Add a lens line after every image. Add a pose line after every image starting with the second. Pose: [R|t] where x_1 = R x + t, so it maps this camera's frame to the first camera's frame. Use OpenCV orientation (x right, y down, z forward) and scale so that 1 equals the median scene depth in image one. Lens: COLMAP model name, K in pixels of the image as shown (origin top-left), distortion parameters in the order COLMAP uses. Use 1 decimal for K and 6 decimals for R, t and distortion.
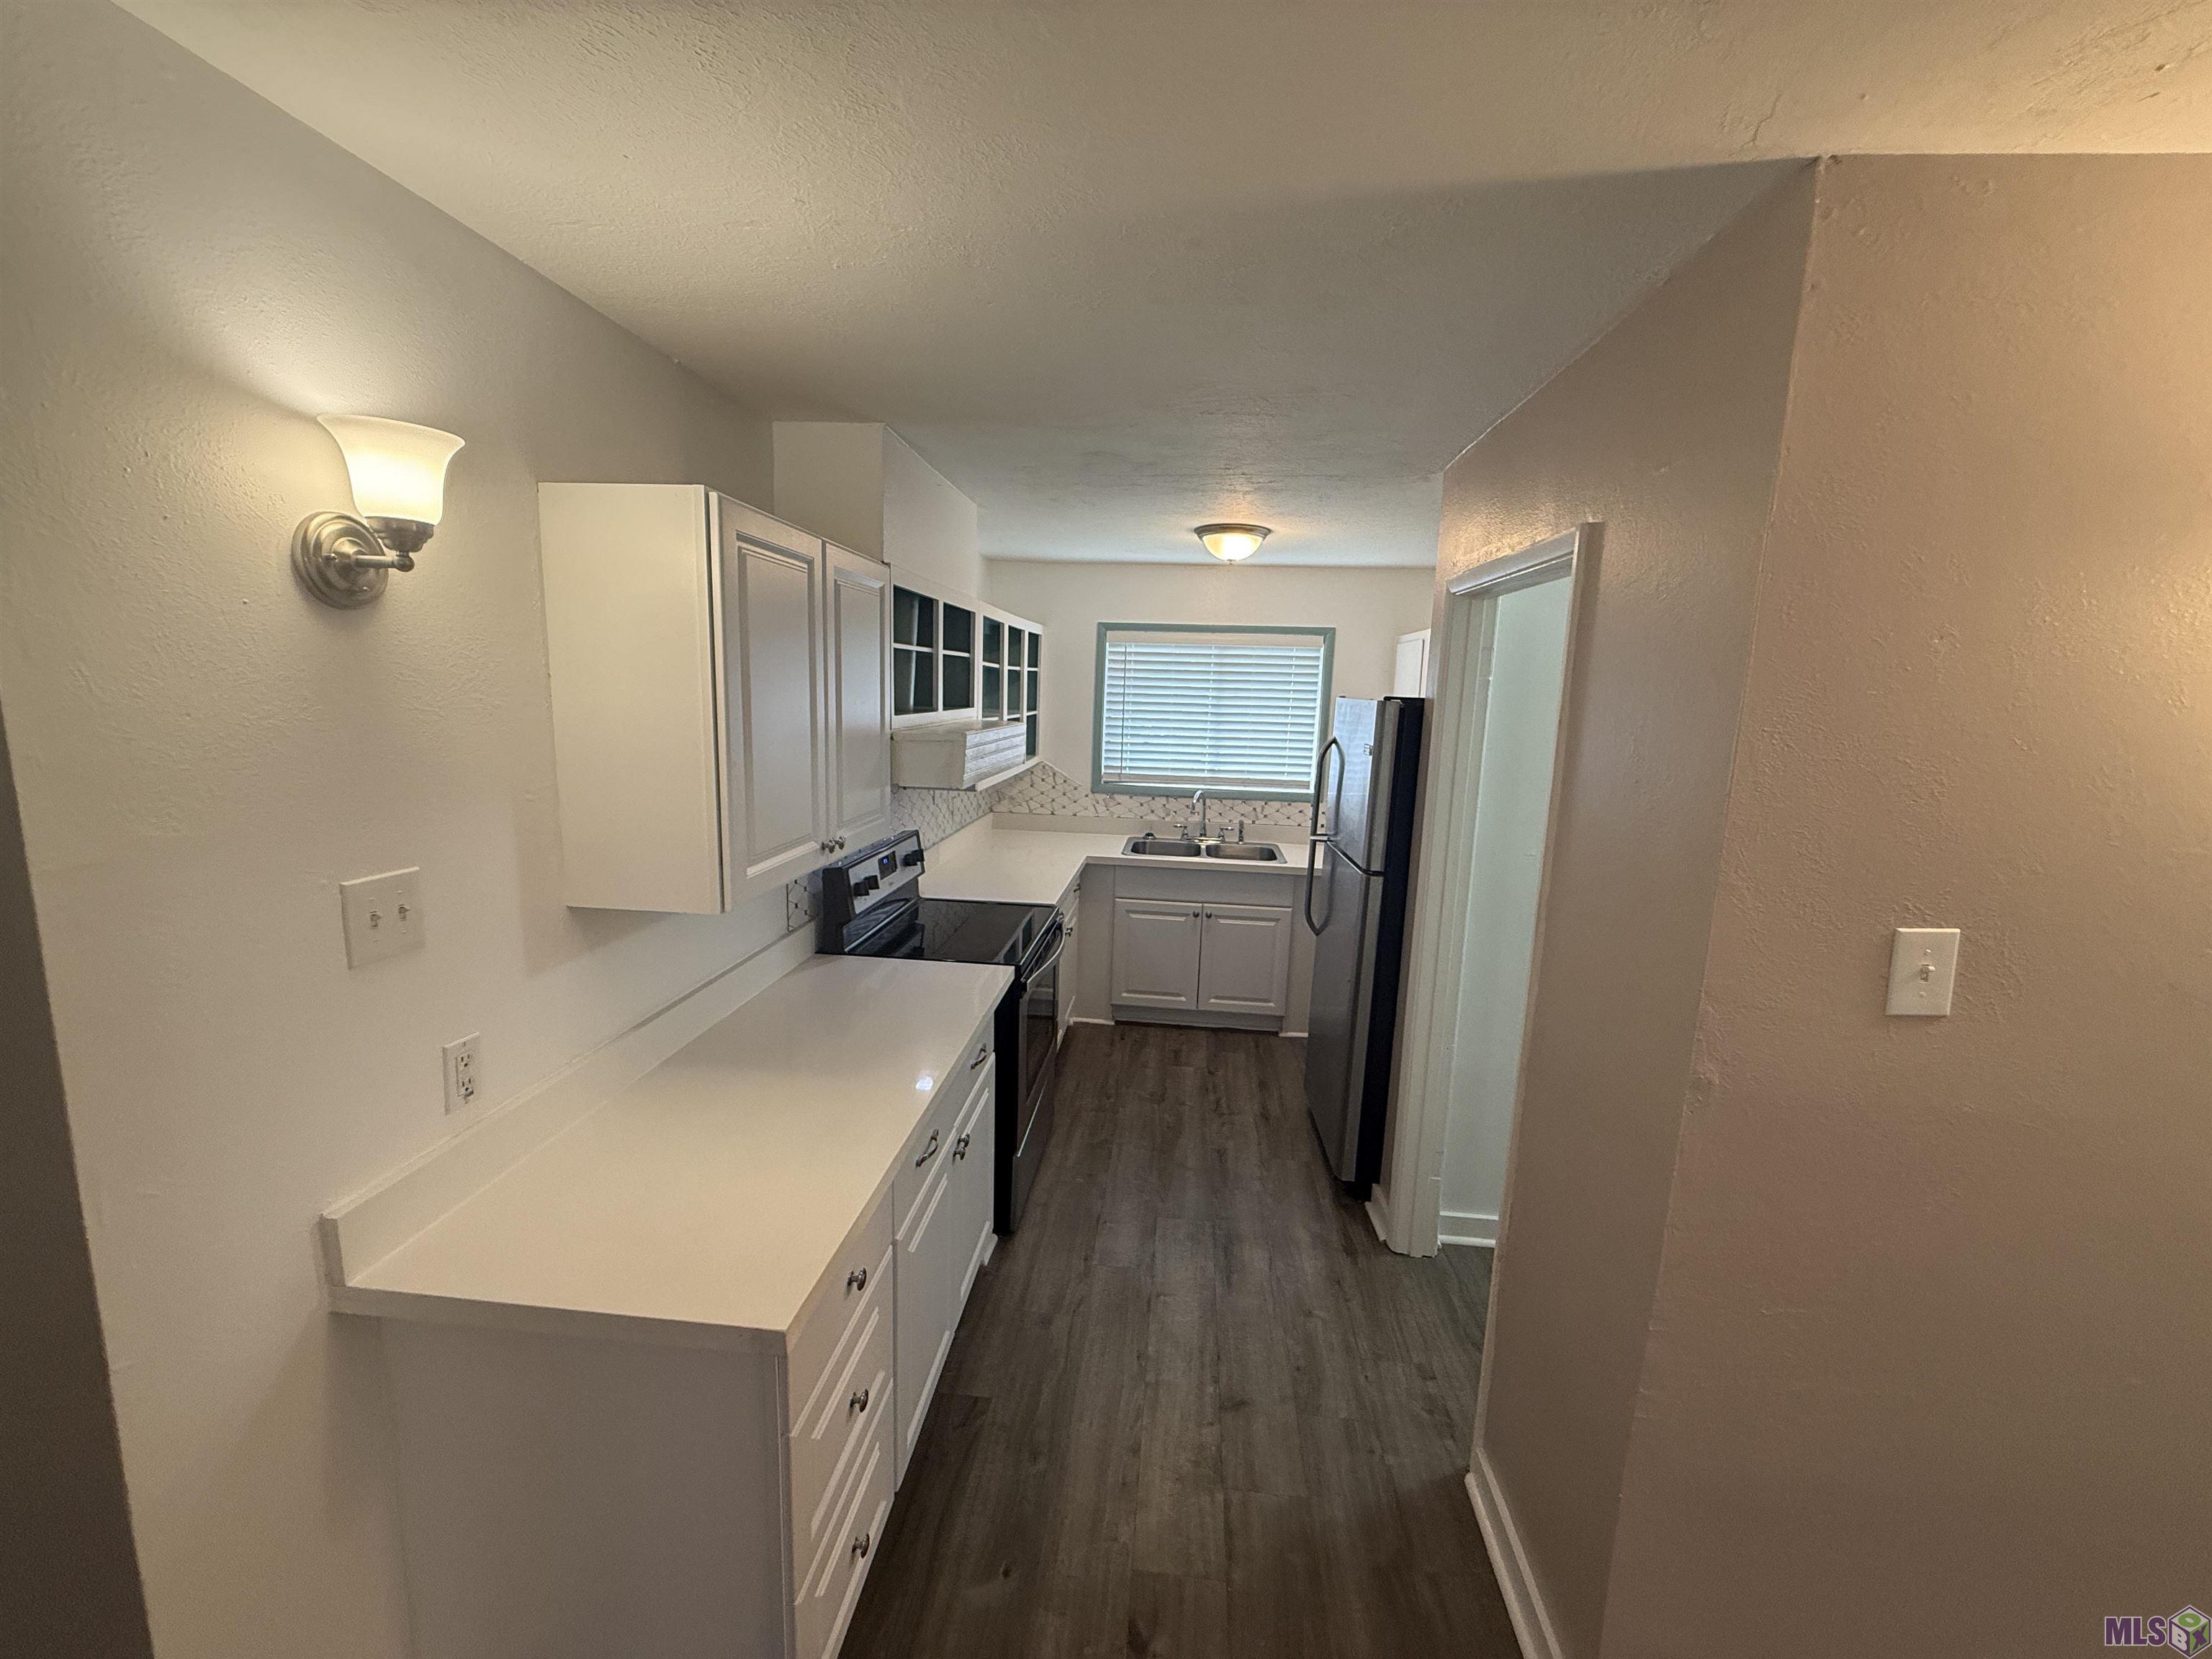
lens RADIAL K [[885.9, 0, 1097.8], [0, 885.9, 830.7], [0, 0, 1]] dist [-0.015163, 0.000021]
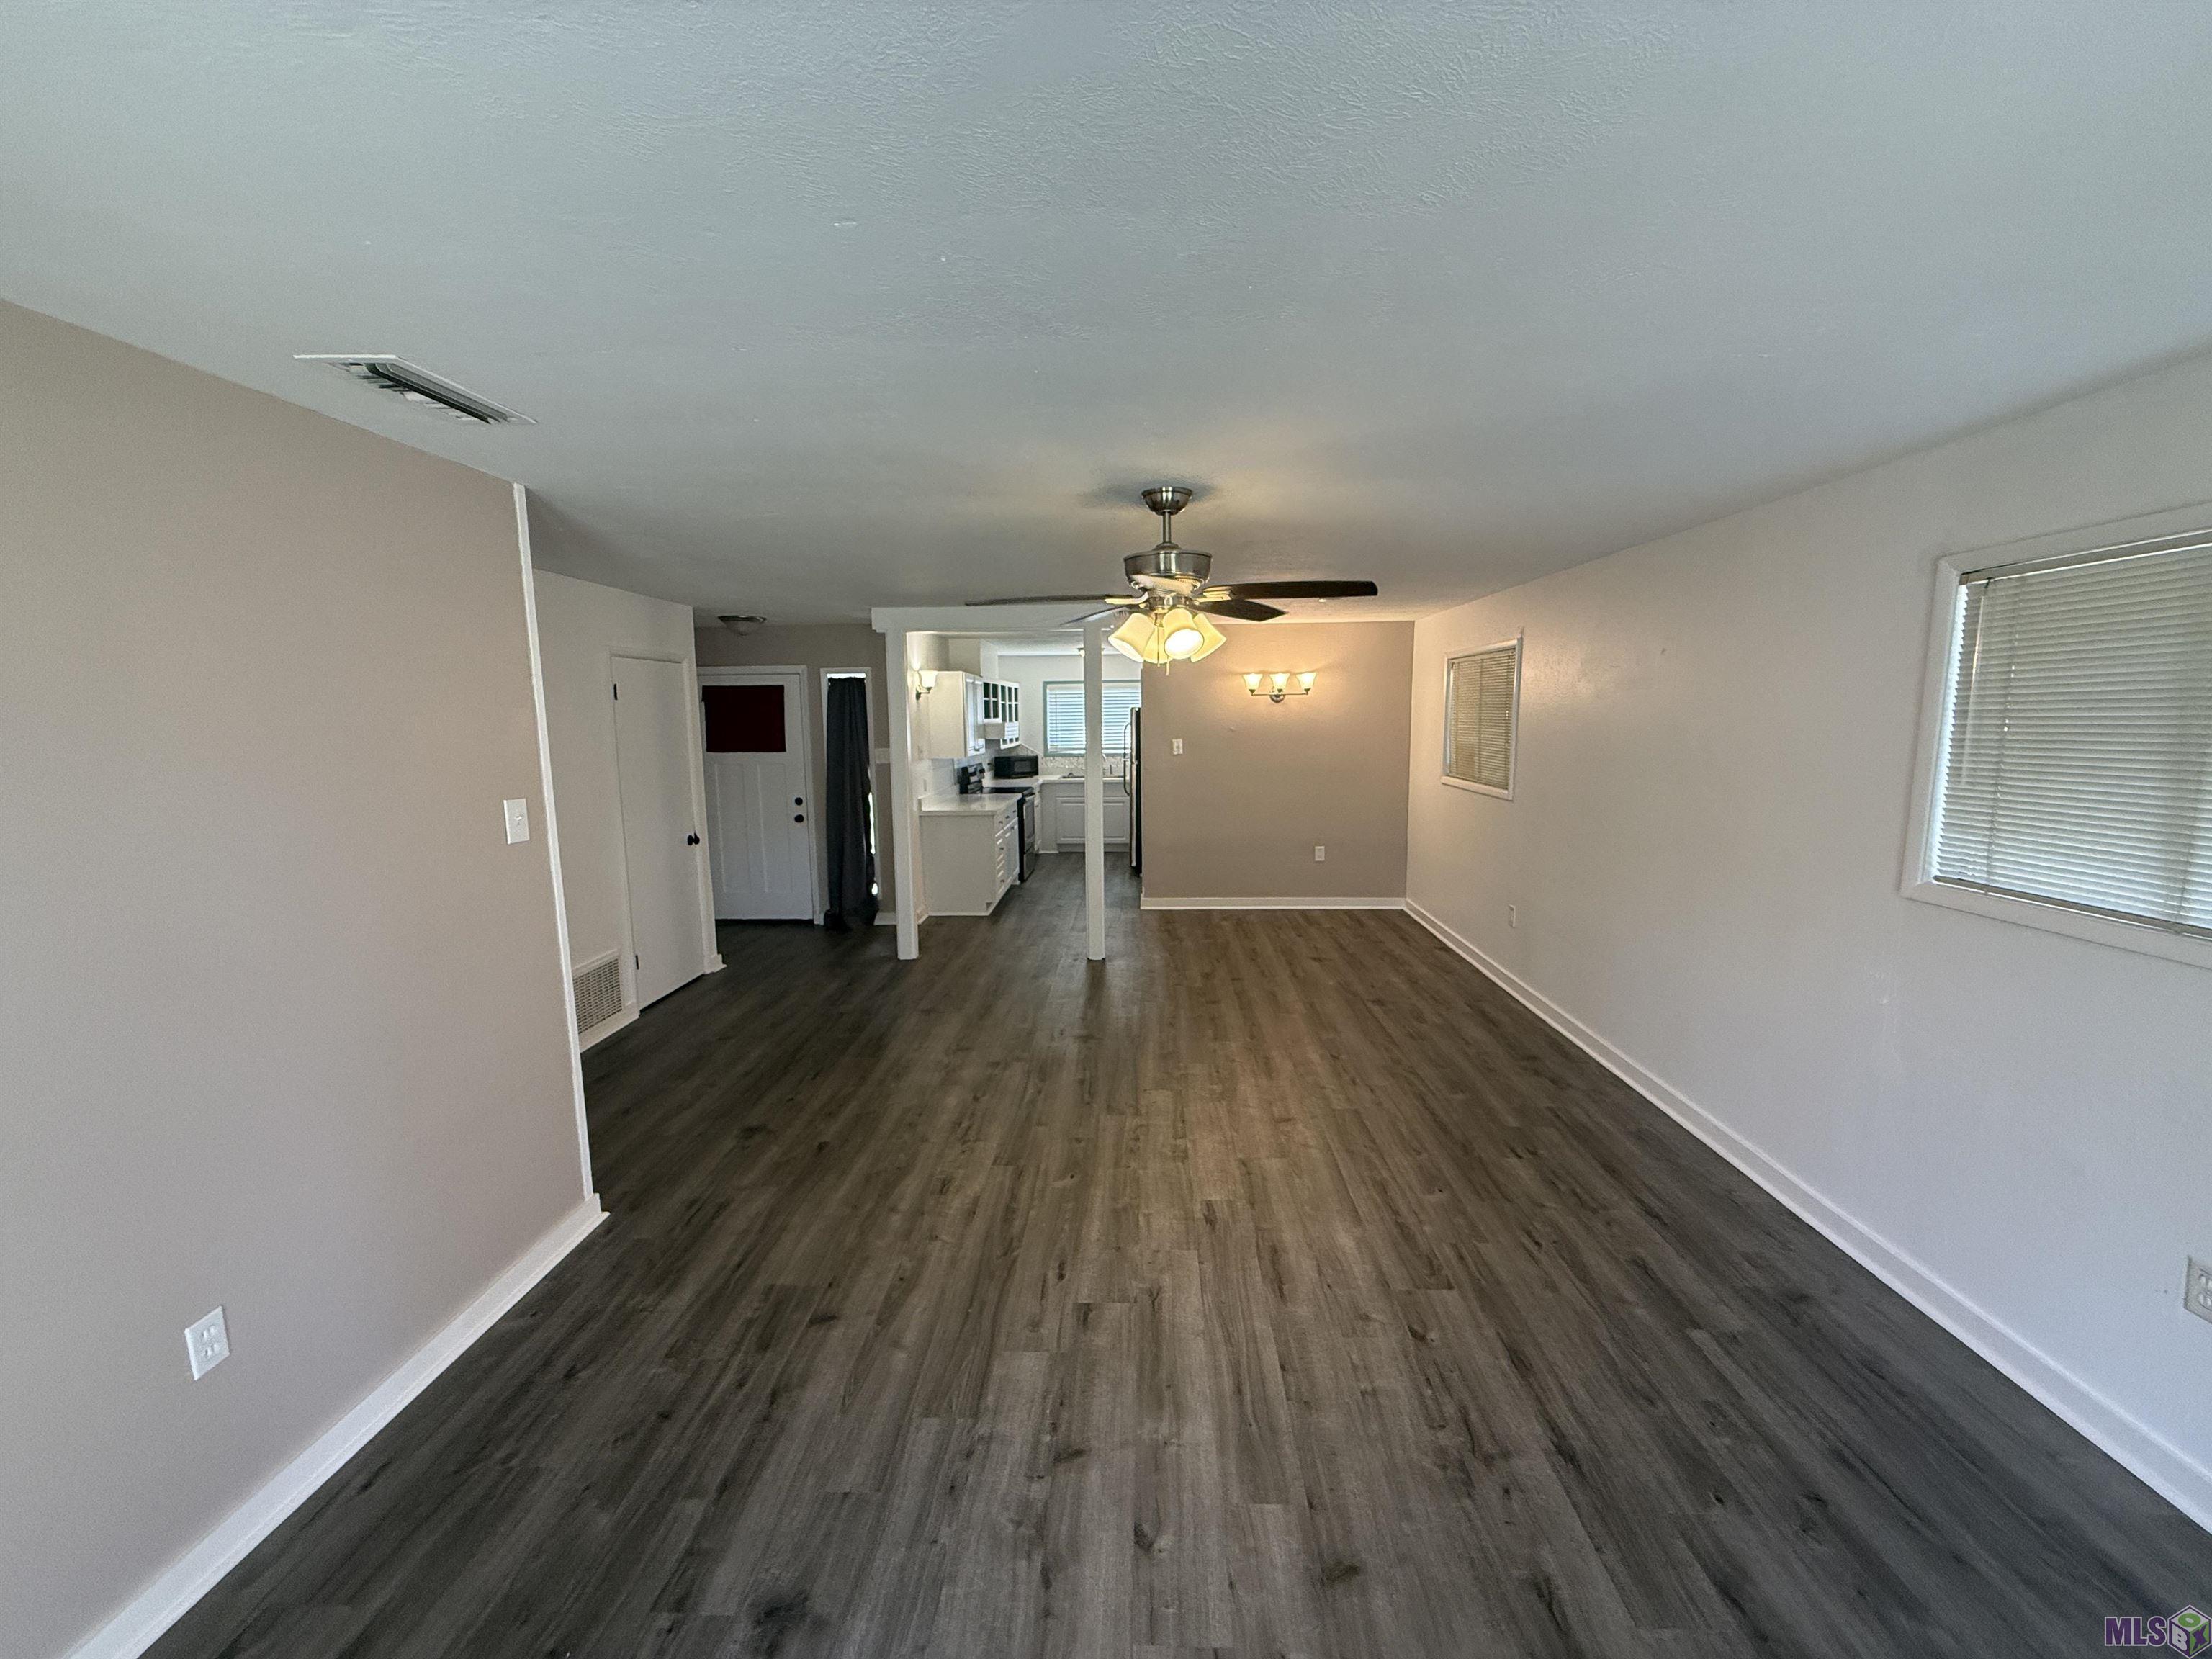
lens RADIAL K [[885.9, 0, 1110.9], [0, 885.9, 833.5], [0, 0, 1]] dist [-0.015163, 0.000021]
pose [[0.996605, -0.064979, 0.050566, 0.047829], [0.066173, 0.997559, -0.022298, 0.317077], [-0.048993, 0.025568, 0.998472, -1.833796]]
